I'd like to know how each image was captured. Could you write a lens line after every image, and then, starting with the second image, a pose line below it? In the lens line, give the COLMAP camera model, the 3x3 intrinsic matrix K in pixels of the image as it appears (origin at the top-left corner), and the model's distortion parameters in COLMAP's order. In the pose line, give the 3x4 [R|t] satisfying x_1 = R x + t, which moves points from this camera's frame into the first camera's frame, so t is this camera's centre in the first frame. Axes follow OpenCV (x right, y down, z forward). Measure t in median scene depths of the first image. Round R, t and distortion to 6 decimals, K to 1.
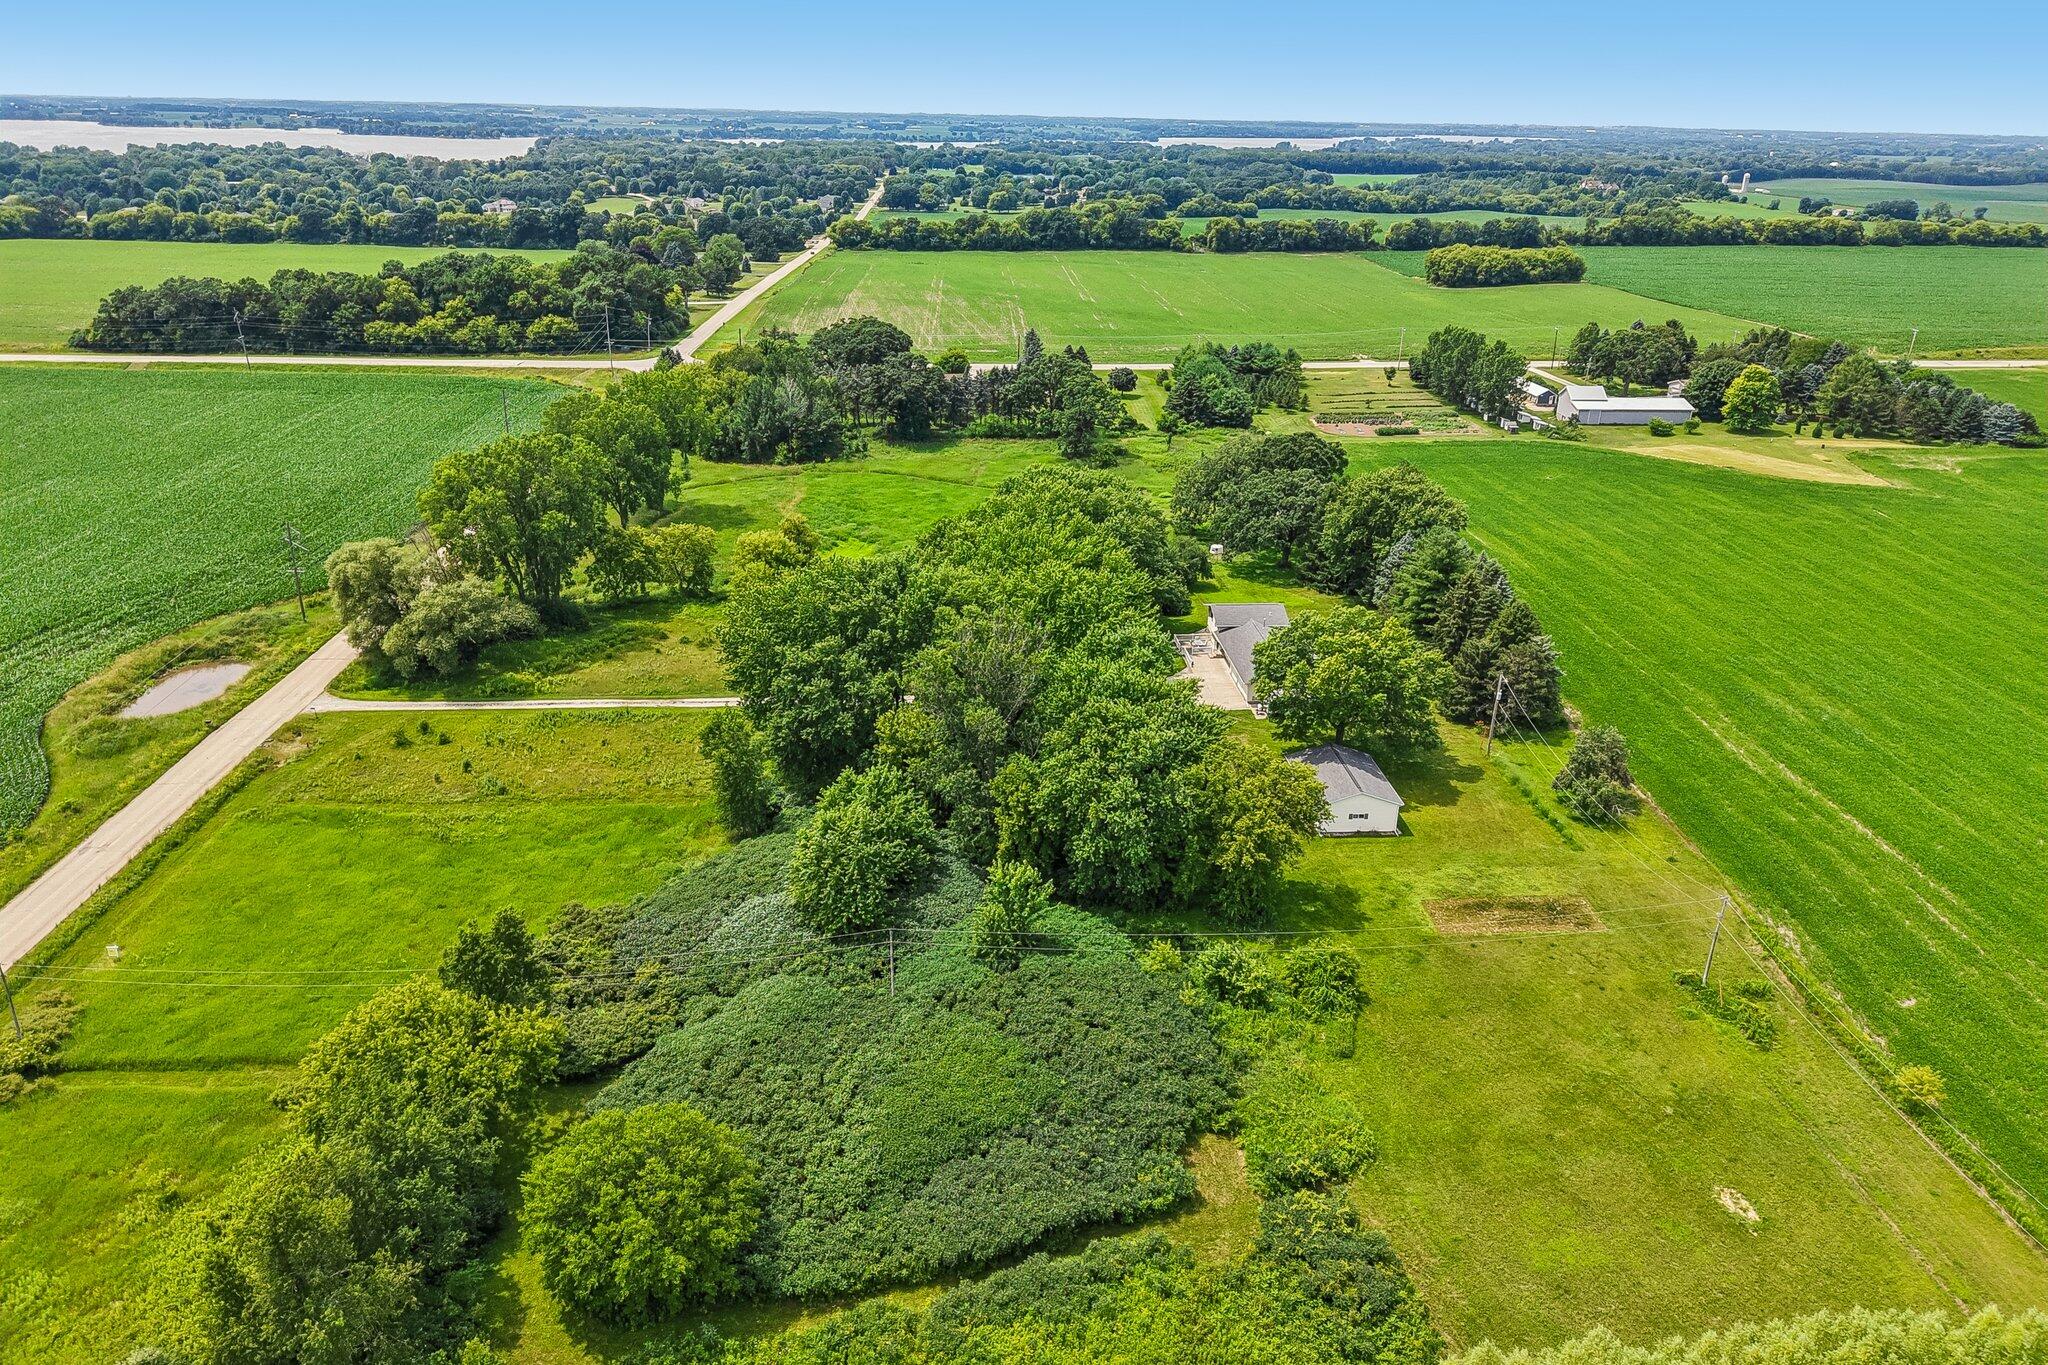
lens RADIAL K [[1370.1, 0, 1024.0], [0, 1370.1, 682.5], [0, 0, 1]] dist [0.026756, -0.029499]
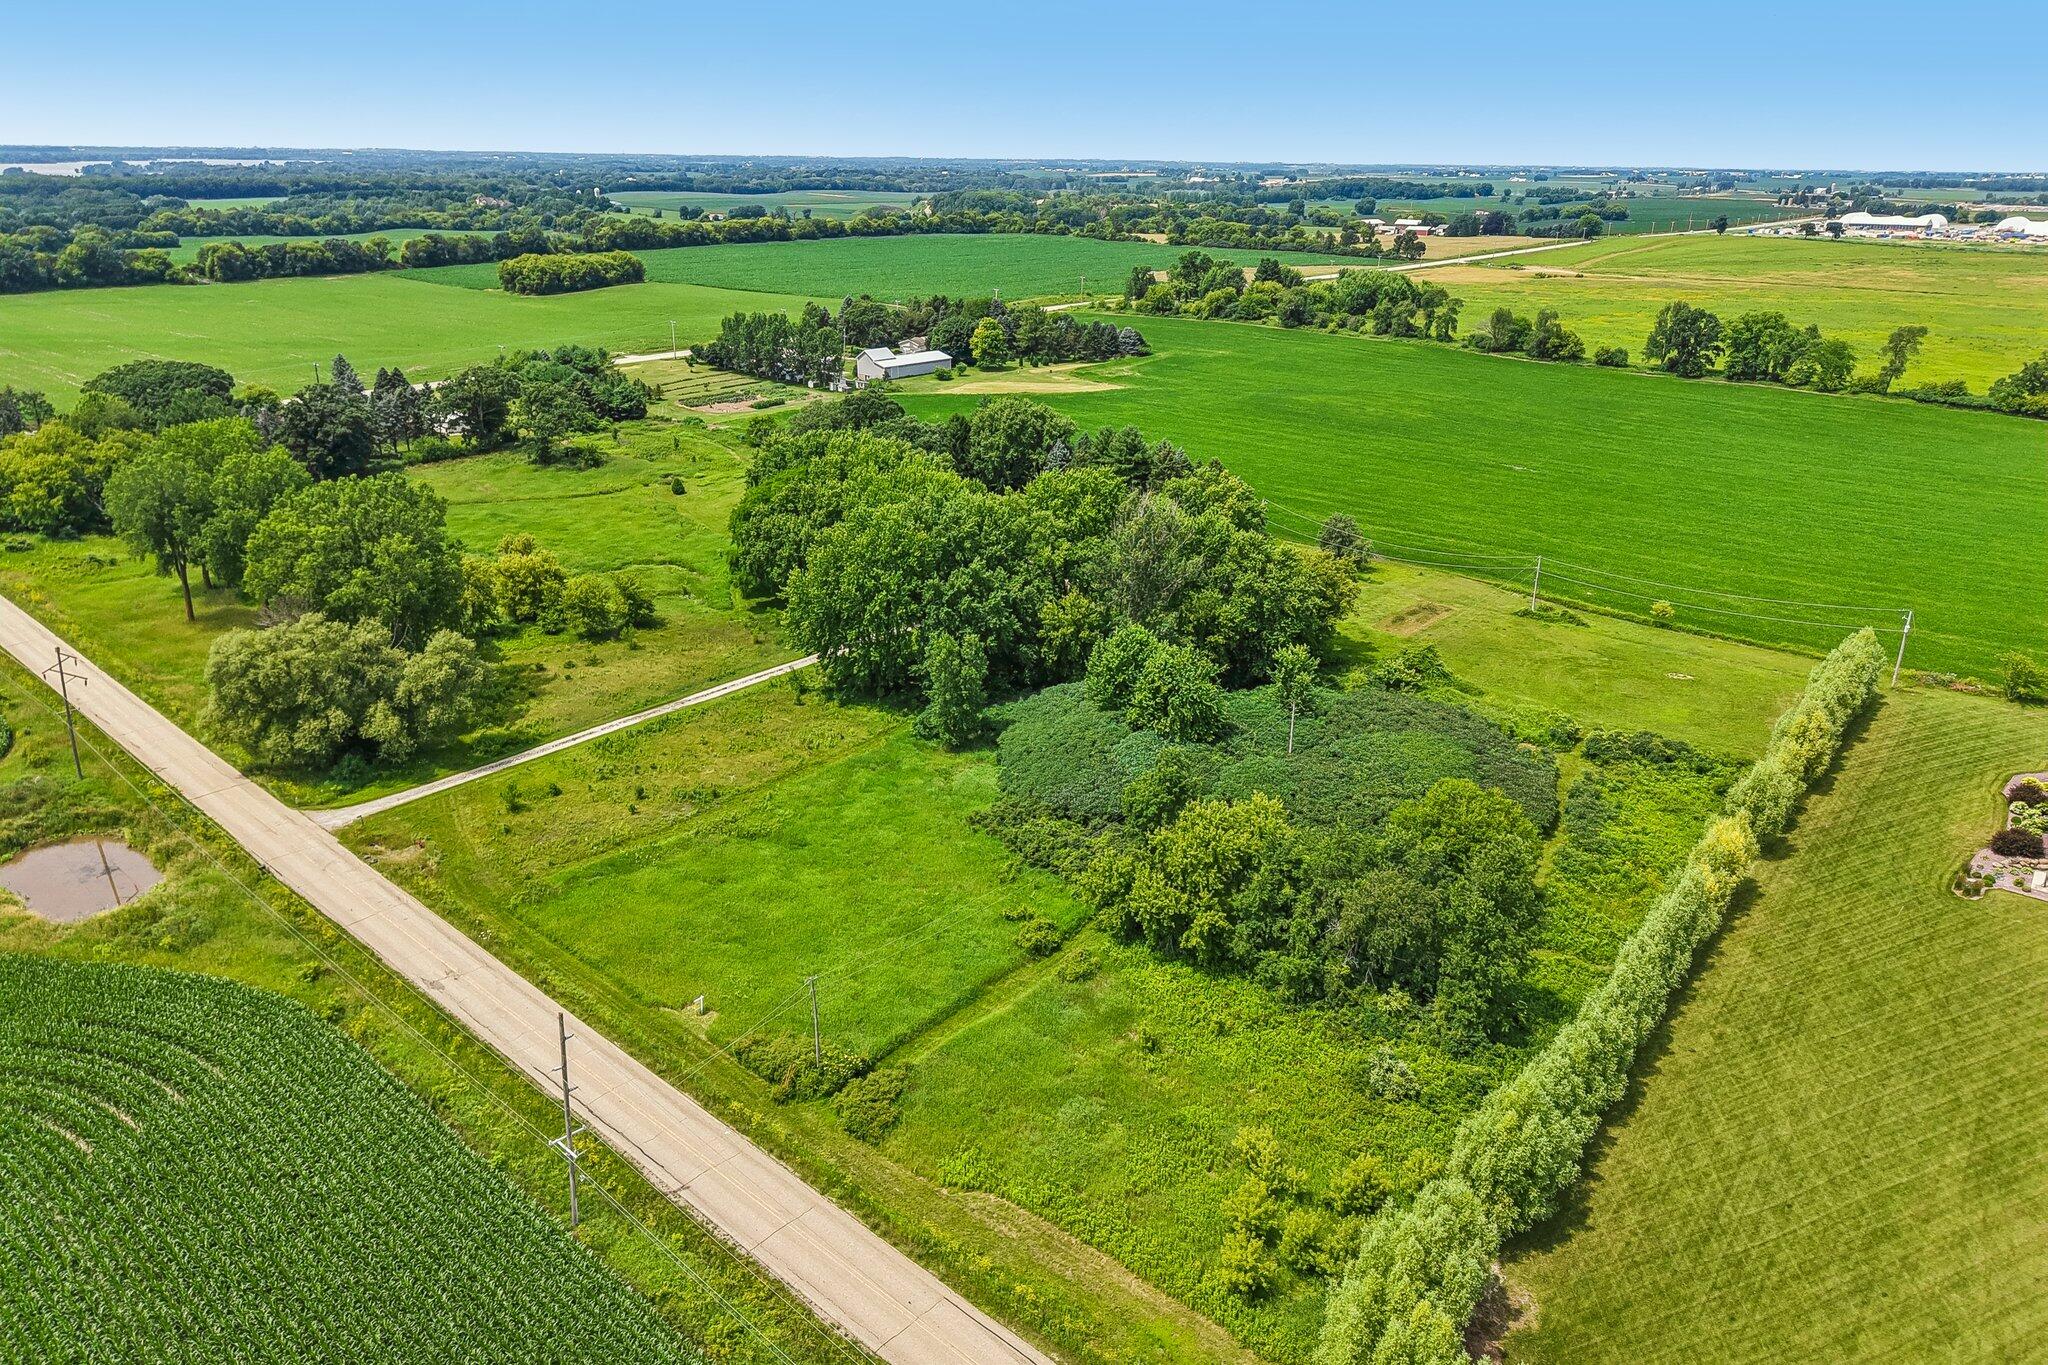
lens RADIAL K [[1378.4, 0, 1024.0], [0, 1378.4, 682.5], [0, 0, 1]] dist [0.015342, -0.023567]
pose [[0.689241, -0.266255, 0.673836, -0.214136], [0.276296, 0.956339, 0.095270, -0.007396], [-0.669781, 0.120514, 0.732714, 0.030787]]
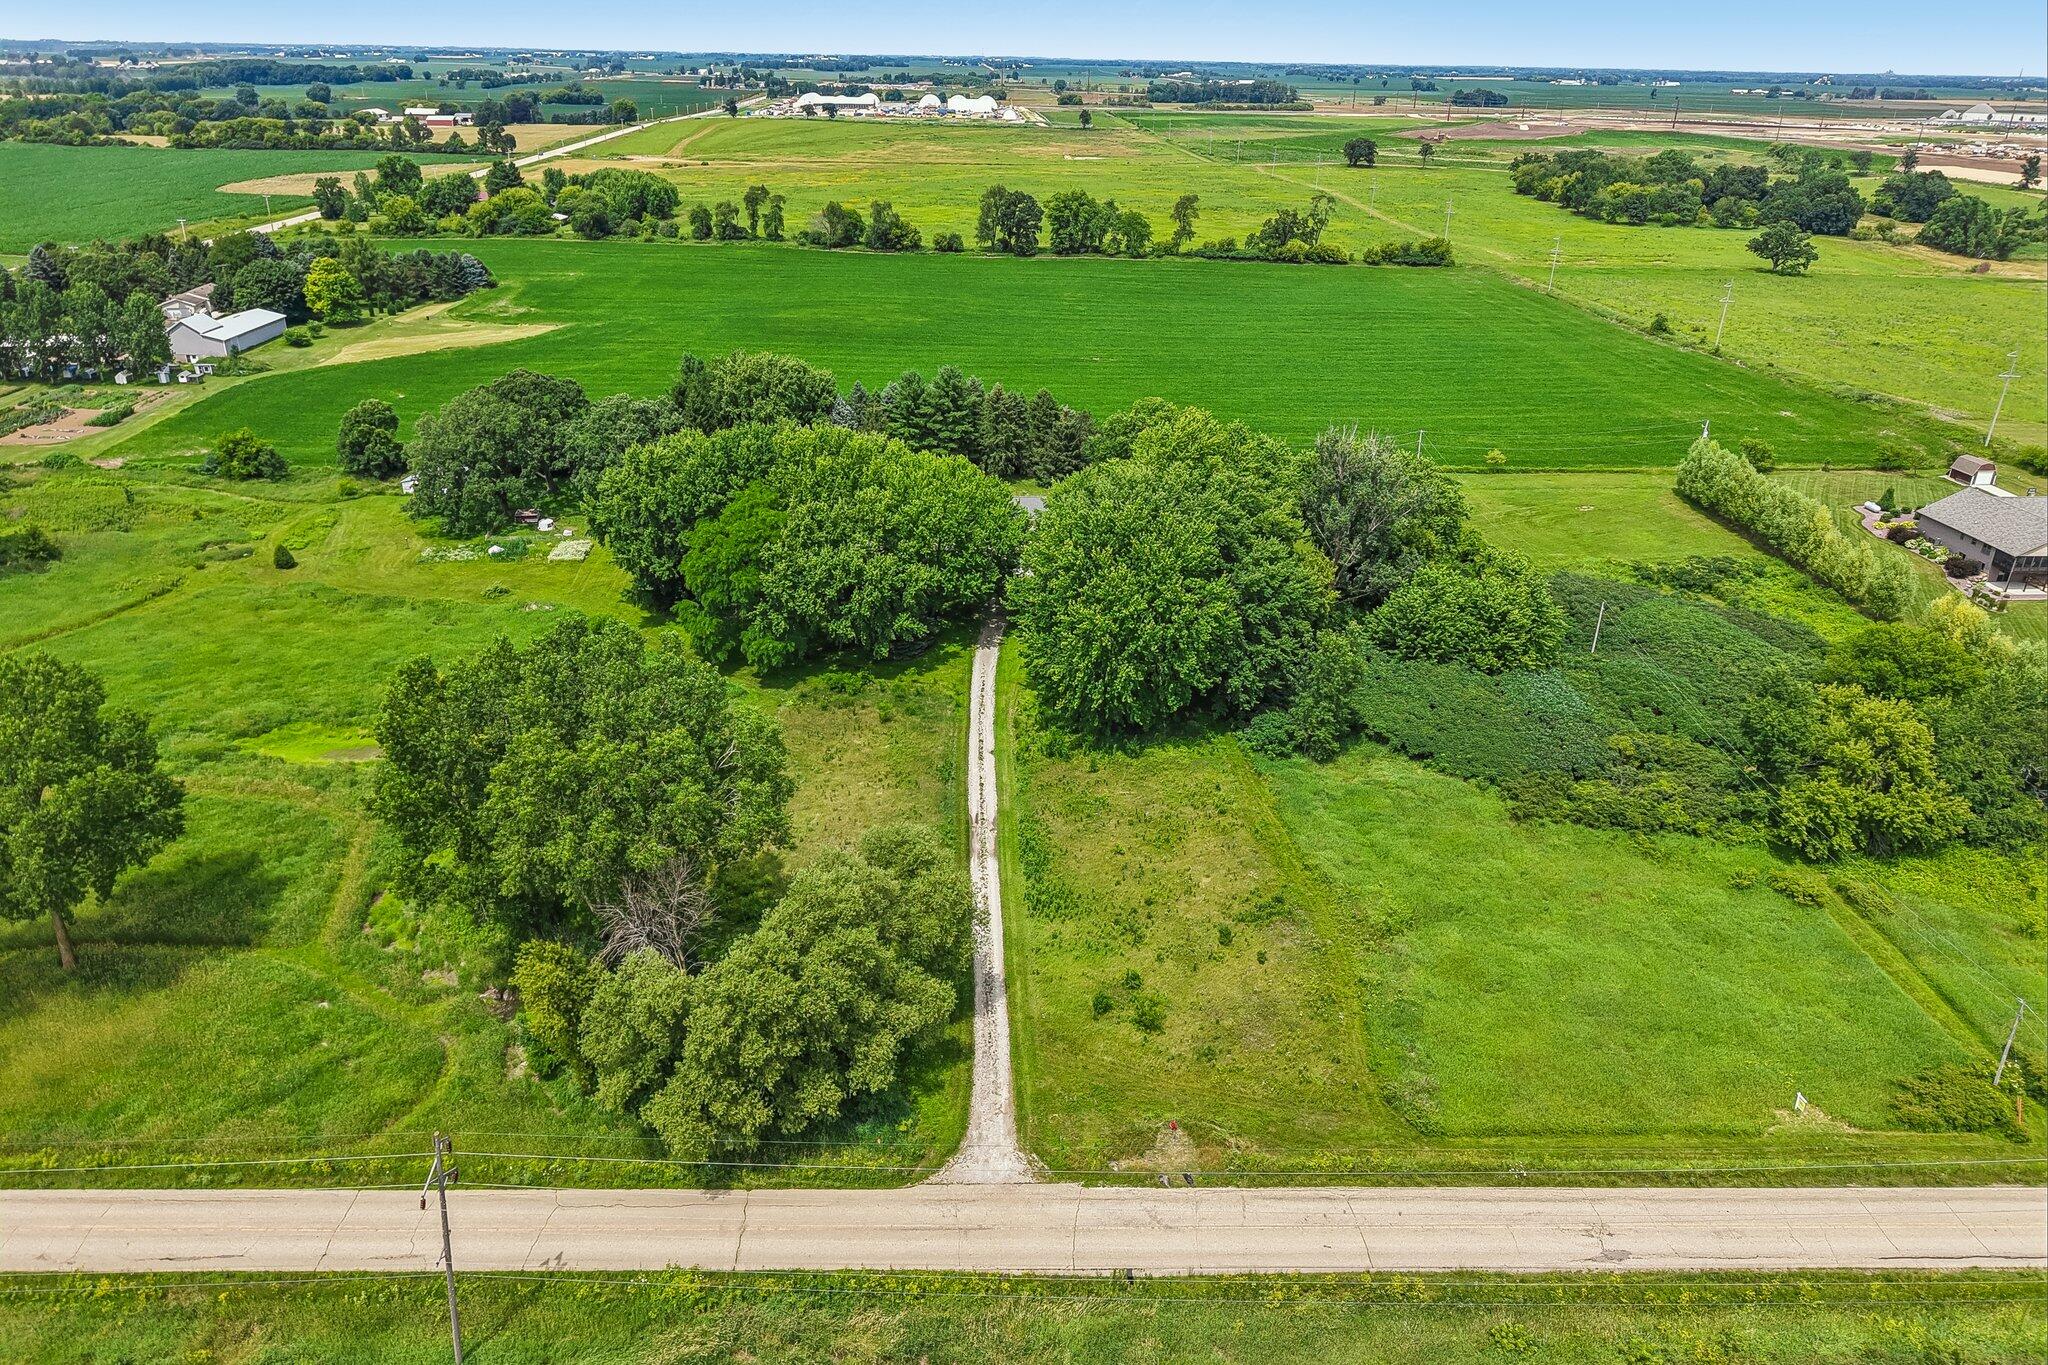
lens RADIAL K [[1370.1, 0, 1024.0], [0, 1370.1, 682.5], [0, 0, 1]] dist [0.026756, -0.029499]
pose [[0.009673, -0.430525, 0.902527, -0.251021], [0.366103, 0.841427, 0.397455, -0.093392], [-0.930524, 0.326573, 0.165756, 0.238597]]
